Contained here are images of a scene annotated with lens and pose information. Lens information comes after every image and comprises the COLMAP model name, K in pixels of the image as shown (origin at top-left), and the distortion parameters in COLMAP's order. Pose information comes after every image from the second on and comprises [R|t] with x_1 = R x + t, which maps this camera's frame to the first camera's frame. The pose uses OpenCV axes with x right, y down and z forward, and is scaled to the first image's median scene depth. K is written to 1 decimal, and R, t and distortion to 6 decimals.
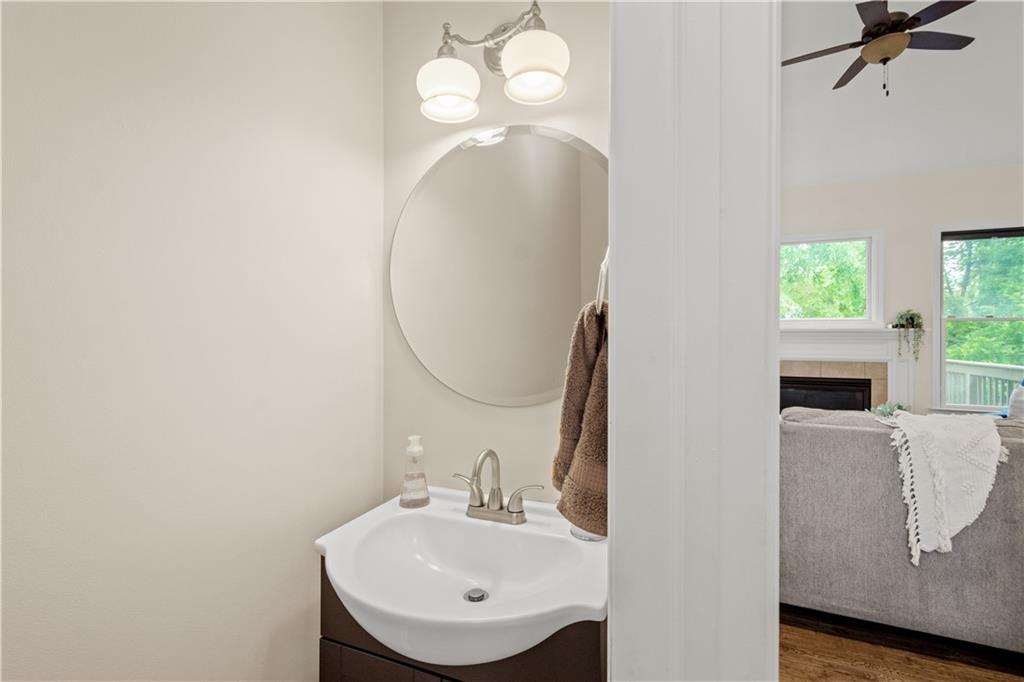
lens RADIAL K [[447.5, 0, 520.0], [0, 447.5, 338.0], [0, 0, 1]] dist [0.008818, -0.001182]
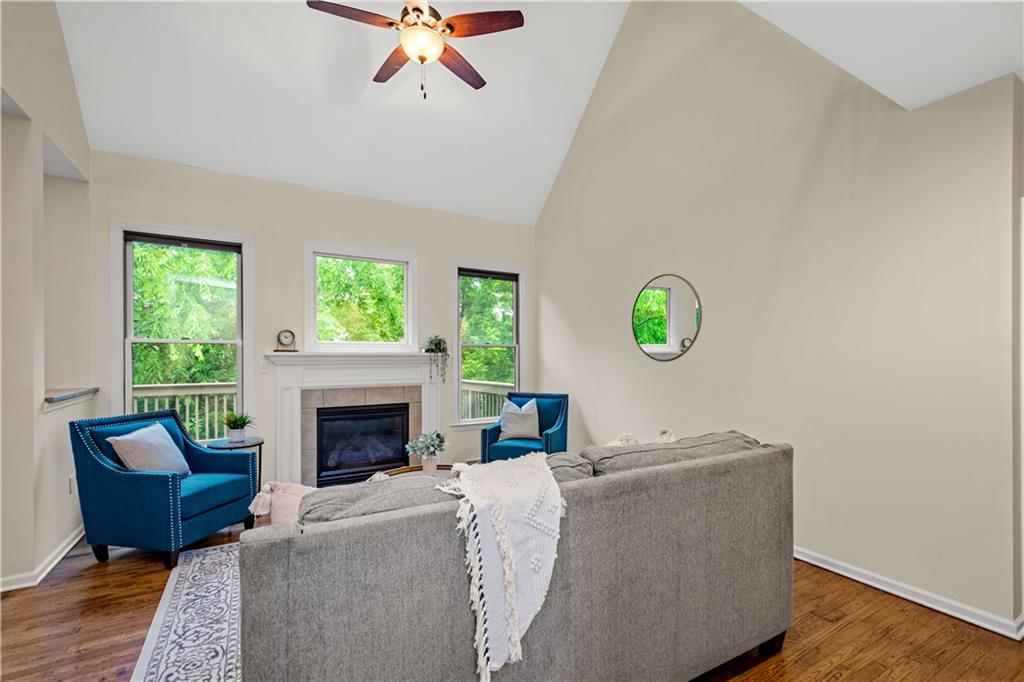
lens RADIAL K [[447.5, 0, 515.8], [0, 447.5, 351.8], [0, 0, 1]] dist [0.008818, -0.001182]
pose [[0.610778, 0.006869, 0.791772, 0.349551], [0.012596, 0.999752, -0.018389, -0.004114], [-0.791702, 0.021205, 0.610540, 0.514881]]
